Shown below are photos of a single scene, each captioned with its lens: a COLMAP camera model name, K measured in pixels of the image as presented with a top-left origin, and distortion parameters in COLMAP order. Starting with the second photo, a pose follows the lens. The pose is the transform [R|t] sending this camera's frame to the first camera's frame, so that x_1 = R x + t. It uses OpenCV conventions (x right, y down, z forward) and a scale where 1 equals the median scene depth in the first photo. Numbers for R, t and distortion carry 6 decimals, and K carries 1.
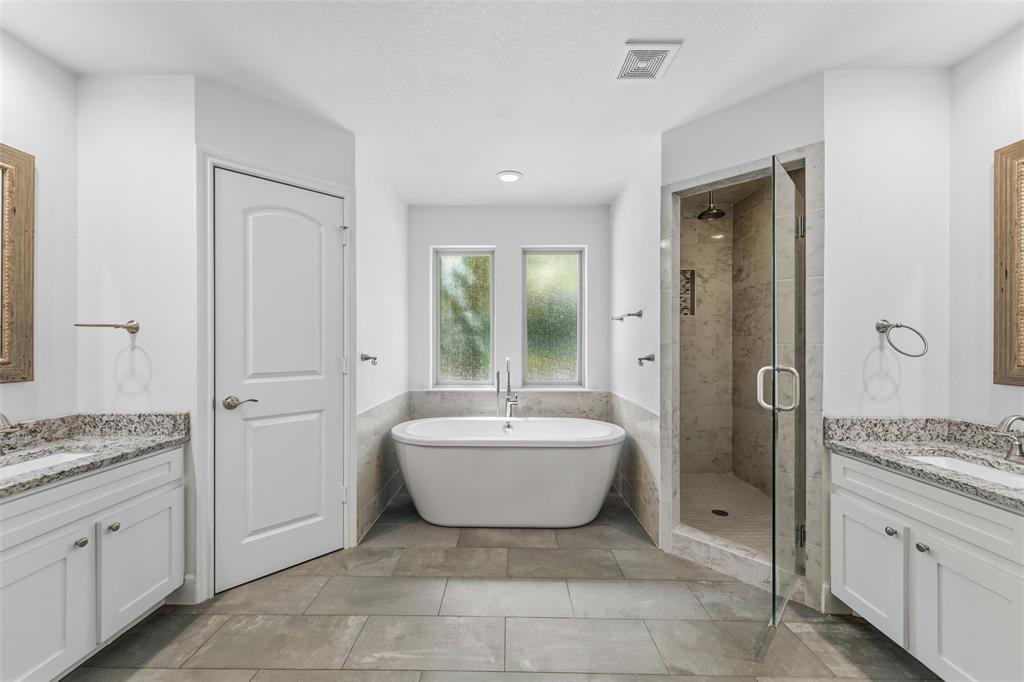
lens RADIAL K [[410.4, 0, 505.6], [0, 410.4, 340.5], [0, 0, 1]] dist [0.015650, -0.001076]
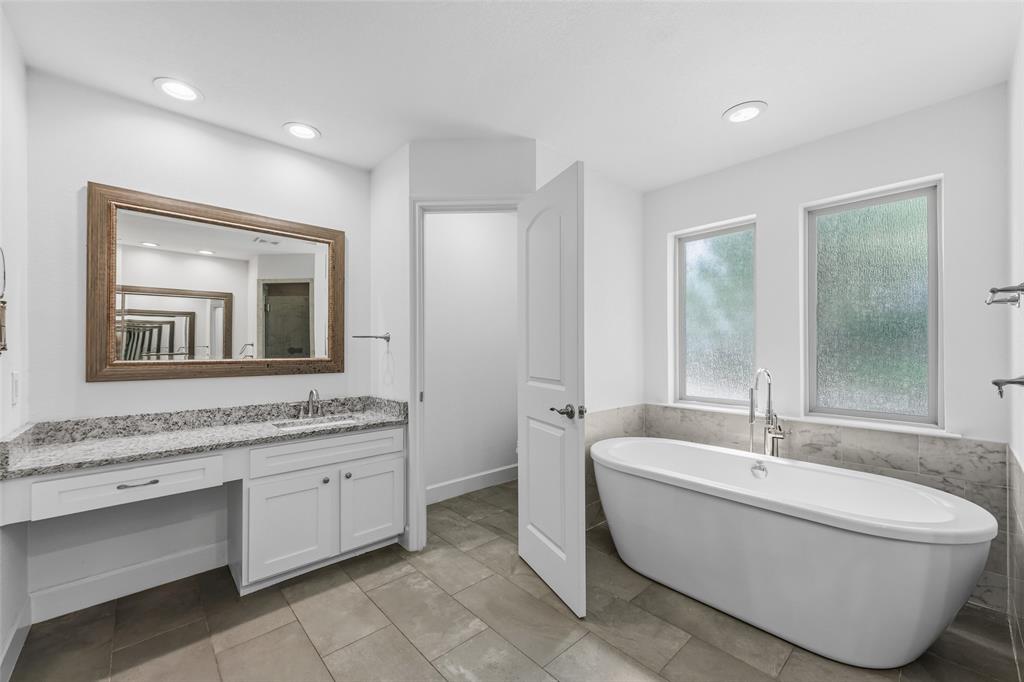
lens RADIAL K [[410.4, 0, 513.5], [0, 410.4, 345.9], [0, 0, 1]] dist [0.015650, -0.001076]
pose [[0.679338, -0.006052, -0.733800, 0.415752], [0.003918, 0.999982, -0.004620, 0.004224], [0.733815, 0.000264, 0.679350, 0.365354]]
